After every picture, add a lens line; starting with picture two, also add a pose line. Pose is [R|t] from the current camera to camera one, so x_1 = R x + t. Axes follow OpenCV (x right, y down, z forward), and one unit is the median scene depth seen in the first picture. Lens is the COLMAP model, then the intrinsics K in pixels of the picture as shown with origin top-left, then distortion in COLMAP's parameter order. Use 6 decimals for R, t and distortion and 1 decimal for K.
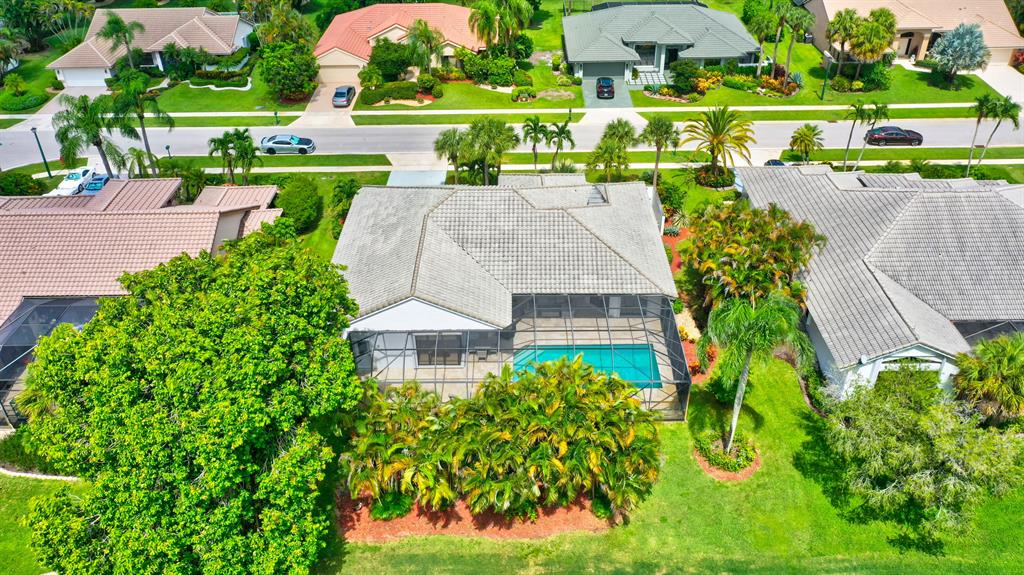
lens RADIAL K [[807.5, 0, 512.0], [0, 807.5, 287.5], [0, 0, 1]] dist [-0.000155, 0.000350]
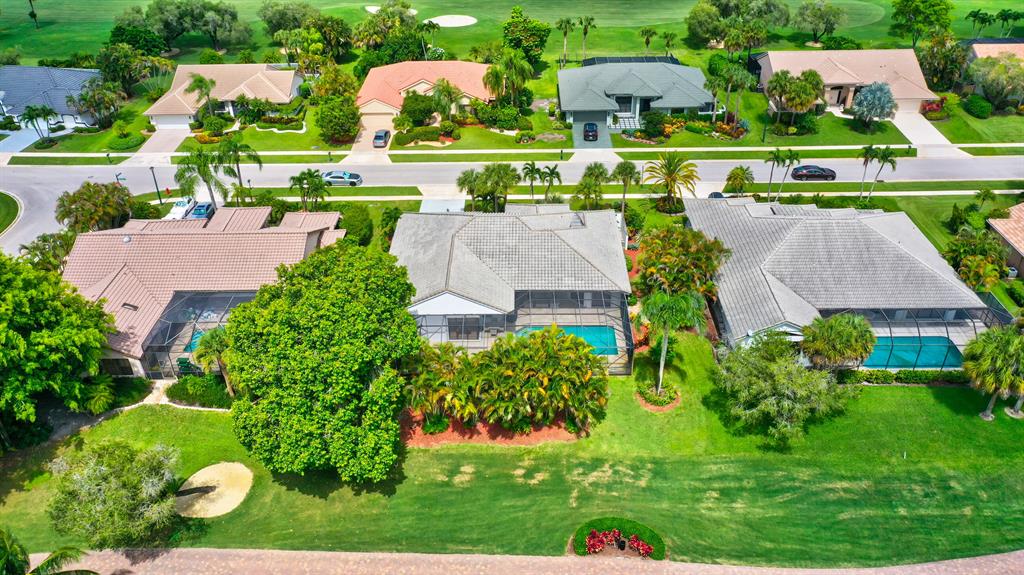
lens RADIAL K [[807.5, 0, 512.0], [0, 807.5, 287.5], [0, 0, 1]] dist [-0.000155, 0.000350]
pose [[0.999977, 0.002689, -0.006226, 0.003255], [-0.002804, 0.999823, -0.018587, 0.022463], [0.006175, 0.018604, 0.999808, -0.324372]]
